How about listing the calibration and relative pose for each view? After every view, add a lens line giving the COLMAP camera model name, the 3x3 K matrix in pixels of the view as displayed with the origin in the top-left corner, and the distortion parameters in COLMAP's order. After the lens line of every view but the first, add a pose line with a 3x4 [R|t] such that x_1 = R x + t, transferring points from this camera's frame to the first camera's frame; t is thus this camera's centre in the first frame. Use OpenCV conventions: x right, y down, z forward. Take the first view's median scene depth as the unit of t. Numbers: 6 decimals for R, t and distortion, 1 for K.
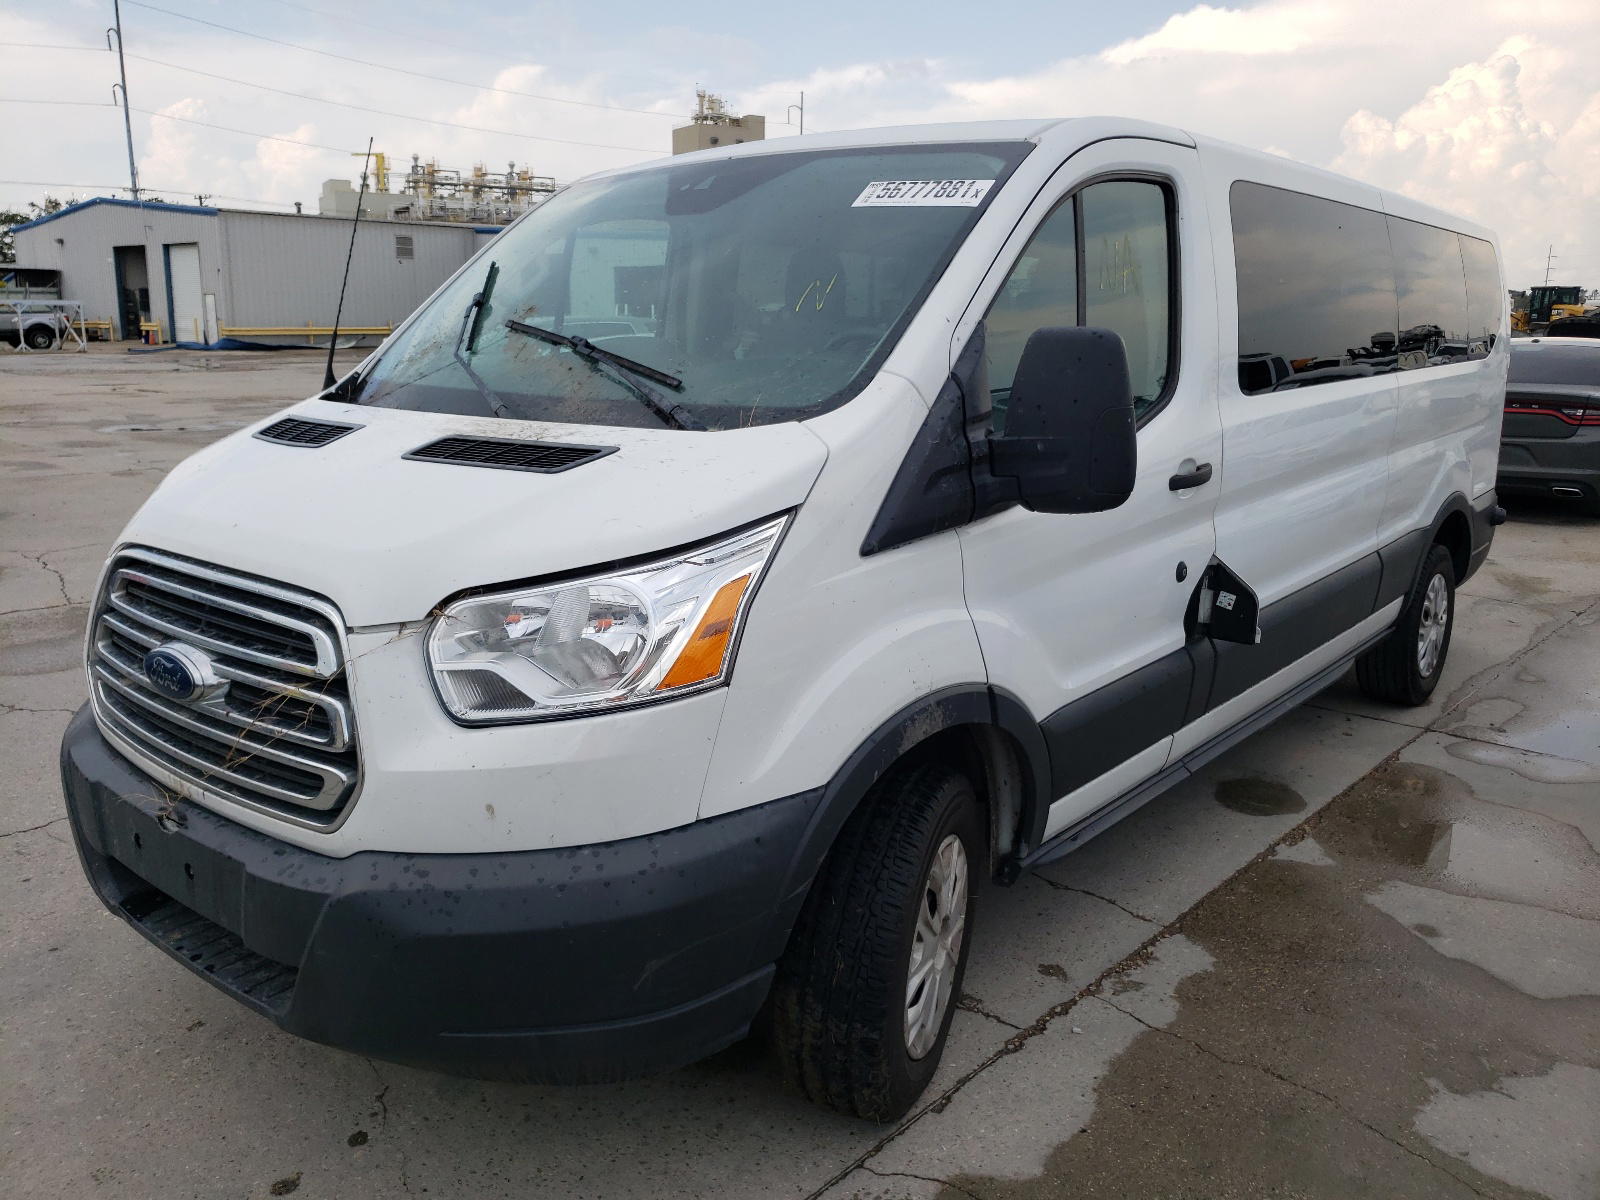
lens RADIAL K [[1319.7, 0, 796.6], [0, 1319.7, 597.8], [0, 0, 1]] dist [-0.004166, -0.005967]
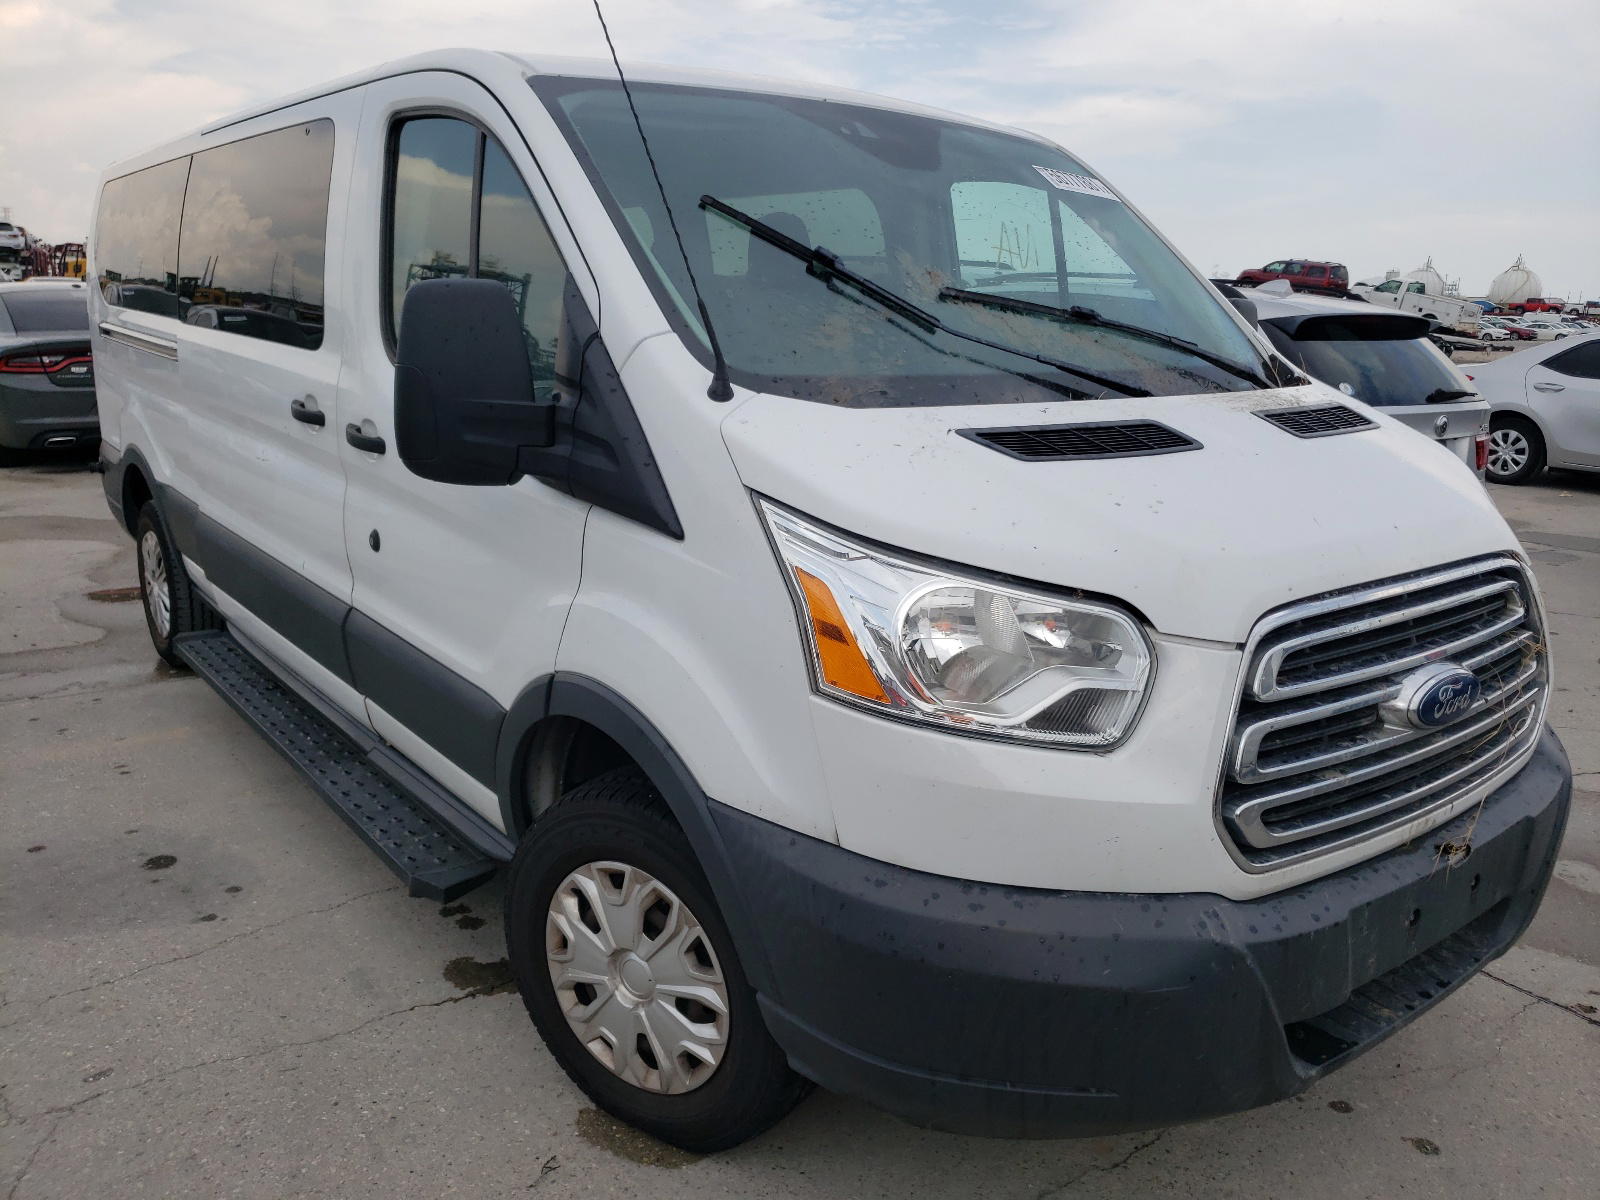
lens RADIAL K [[1319.7, 0, 796.6], [0, 1319.7, 597.8], [0, 0, 1]] dist [-0.004166, -0.005967]
pose [[0.123670, -0.208681, 0.970133, -1.294011], [0.164109, 0.968477, 0.187404, -0.232773], [-0.978659, 0.136031, 0.154017, 1.202034]]
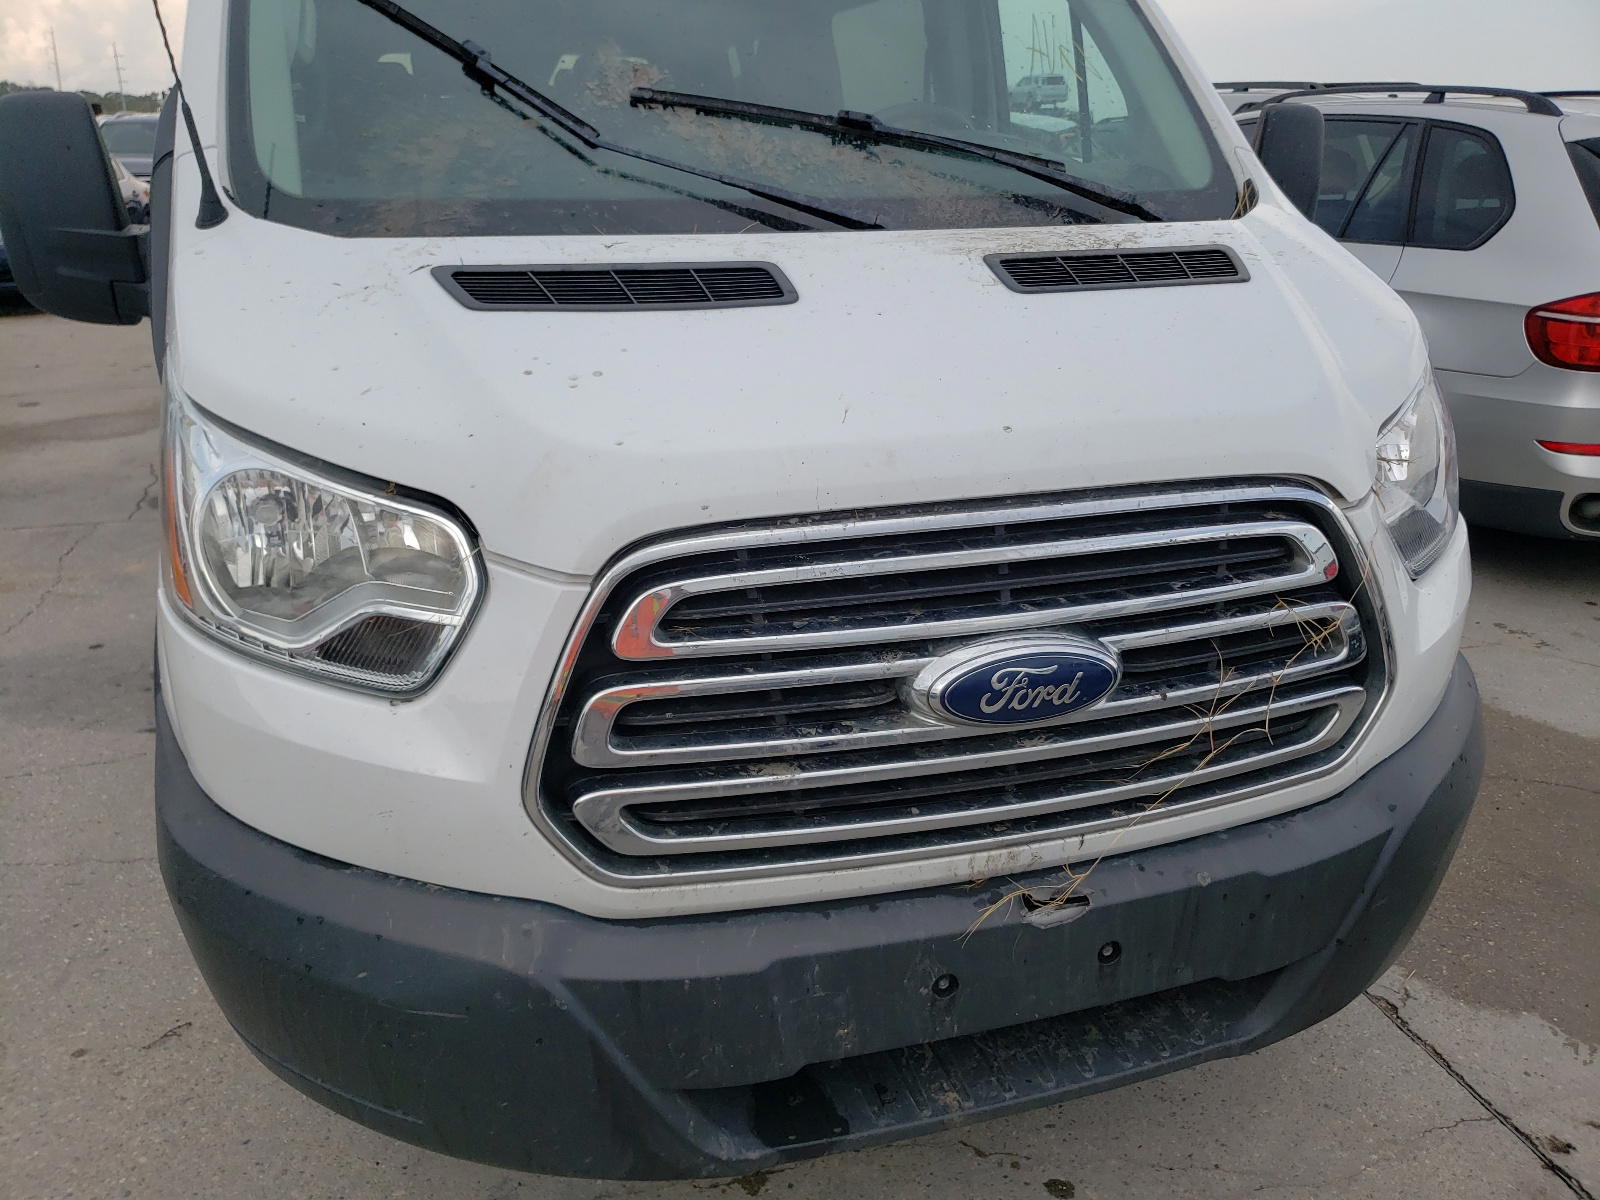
lens RADIAL K [[1319.7, 0, 796.6], [0, 1319.7, 597.8], [0, 0, 1]] dist [-0.004166, -0.005967]
pose [[0.484862, -0.280311, 0.828453, -0.951357], [0.154478, 0.959802, 0.234343, -0.130763], [-0.860840, 0.014354, 0.508674, 0.729891]]
